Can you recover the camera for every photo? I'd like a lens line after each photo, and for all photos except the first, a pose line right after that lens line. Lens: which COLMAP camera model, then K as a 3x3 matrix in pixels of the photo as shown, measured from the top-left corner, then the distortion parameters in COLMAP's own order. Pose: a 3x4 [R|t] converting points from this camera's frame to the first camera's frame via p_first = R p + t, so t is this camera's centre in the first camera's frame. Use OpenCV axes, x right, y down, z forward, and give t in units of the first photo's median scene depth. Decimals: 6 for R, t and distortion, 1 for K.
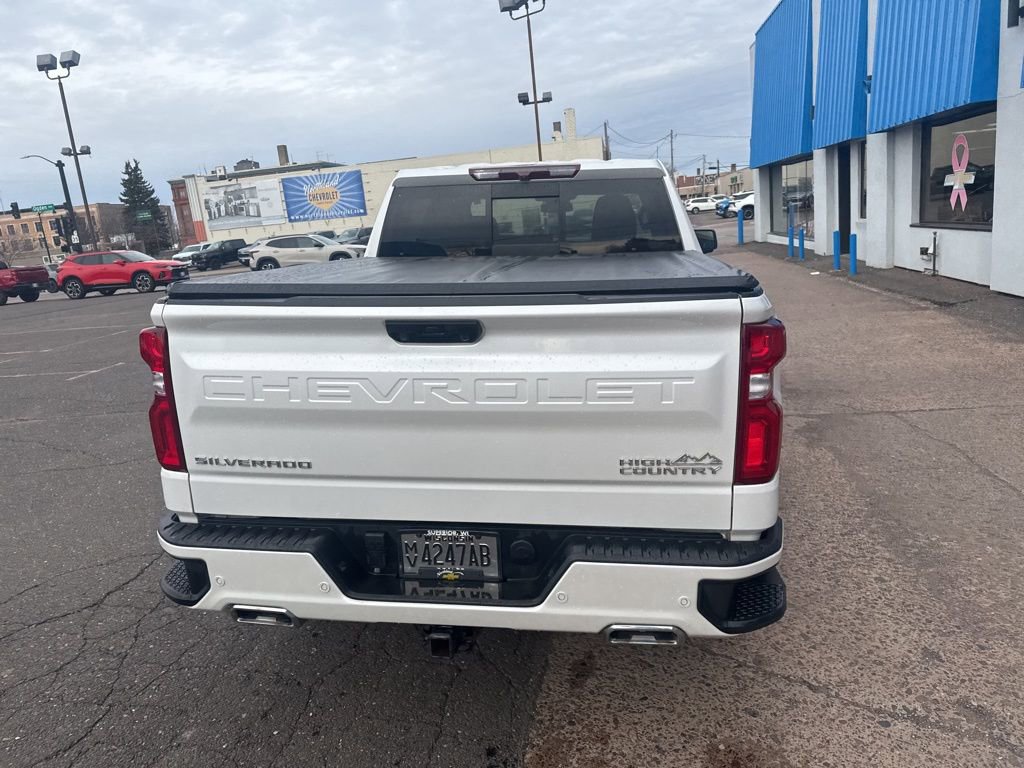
lens RADIAL K [[715.8, 0, 517.2], [0, 715.8, 383.7], [0, 0, 1]] dist [0.044059, -0.049099]
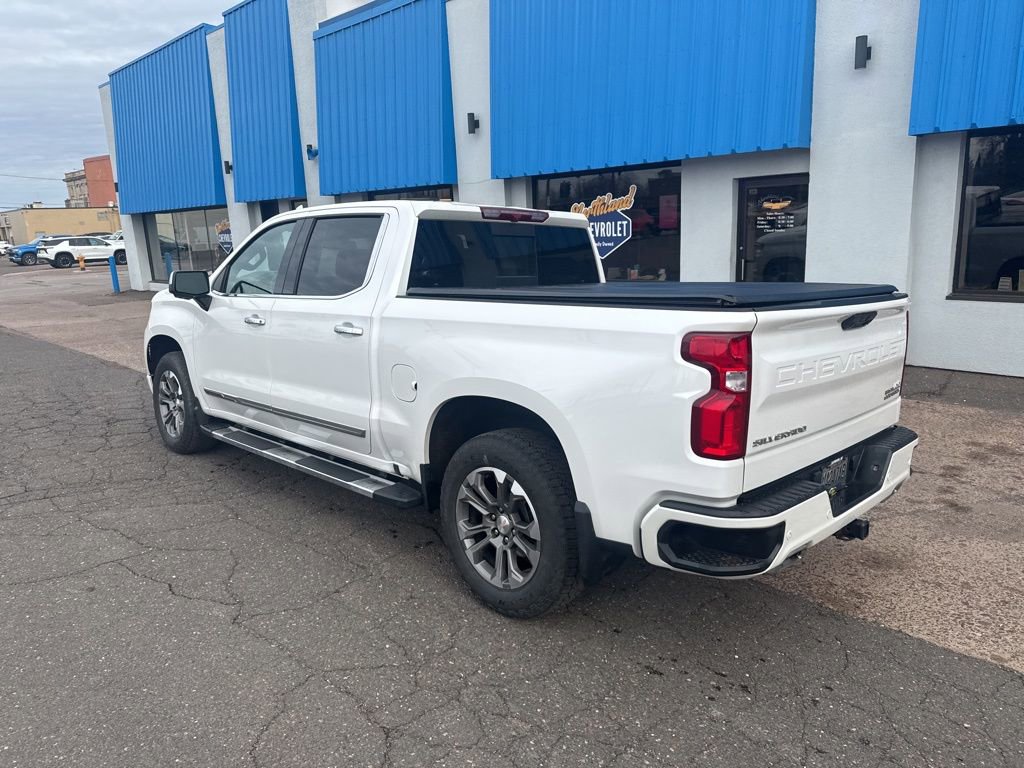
lens RADIAL K [[715.8, 0, 512.5], [0, 715.8, 379.3], [0, 0, 1]] dist [0.044059, -0.049099]
pose [[0.601955, -0.098925, 0.792379, -0.308220], [0.159098, 0.987260, 0.002392, -0.012081], [-0.782520, 0.124626, 0.610025, 0.110732]]
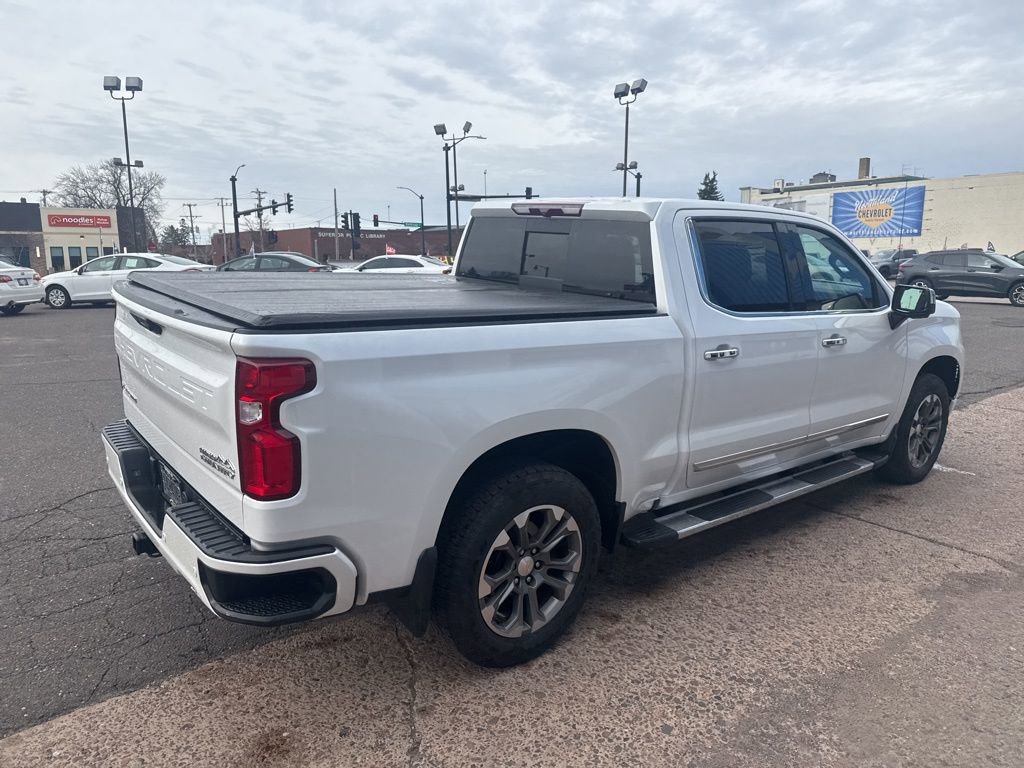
lens RADIAL K [[715.8, 0, 519.3], [0, 715.8, 387.6], [0, 0, 1]] dist [0.044059, -0.049099]
pose [[0.737917, 0.209068, -0.641692, 0.232360], [-0.215785, 0.973986, 0.069189, -0.034897], [0.639465, 0.087412, 0.763835, 0.067154]]
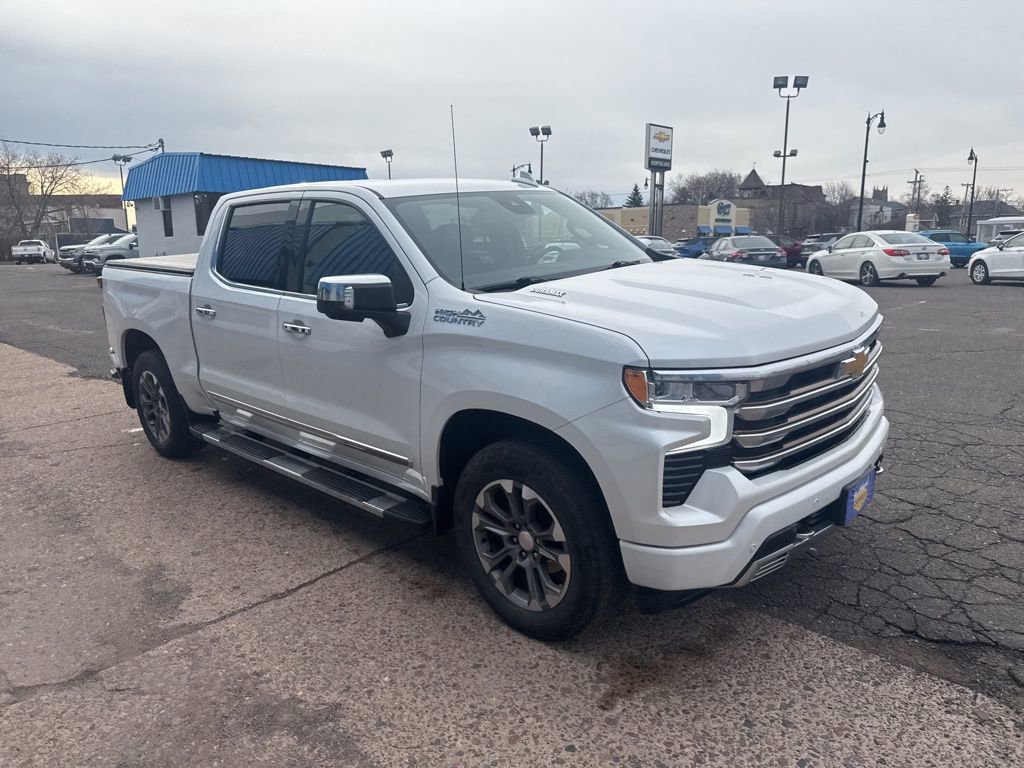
lens RADIAL K [[715.8, 0, 514.4], [0, 715.8, 385.2], [0, 0, 1]] dist [0.044059, -0.049099]
pose [[-0.576754, 0.257007, -0.775437, 0.318642], [-0.117935, 0.913084, 0.390345, -0.186077], [0.808360, 0.316584, -0.496315, 0.708273]]
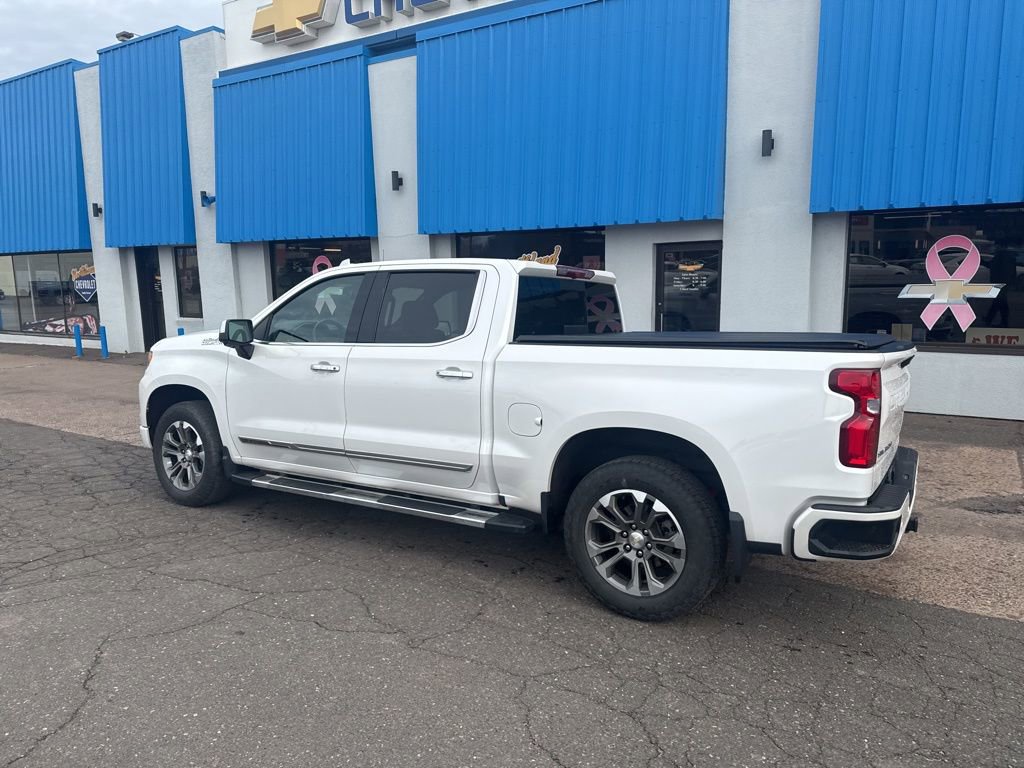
lens RADIAL K [[715.8, 0, 513.9], [0, 715.8, 379.7], [0, 0, 1]] dist [0.044059, -0.049099]
pose [[0.402923, -0.049015, 0.913921, -0.411879], [0.181334, 0.983045, -0.027223, -0.028611], [-0.897090, 0.176694, 0.404979, 0.200620]]
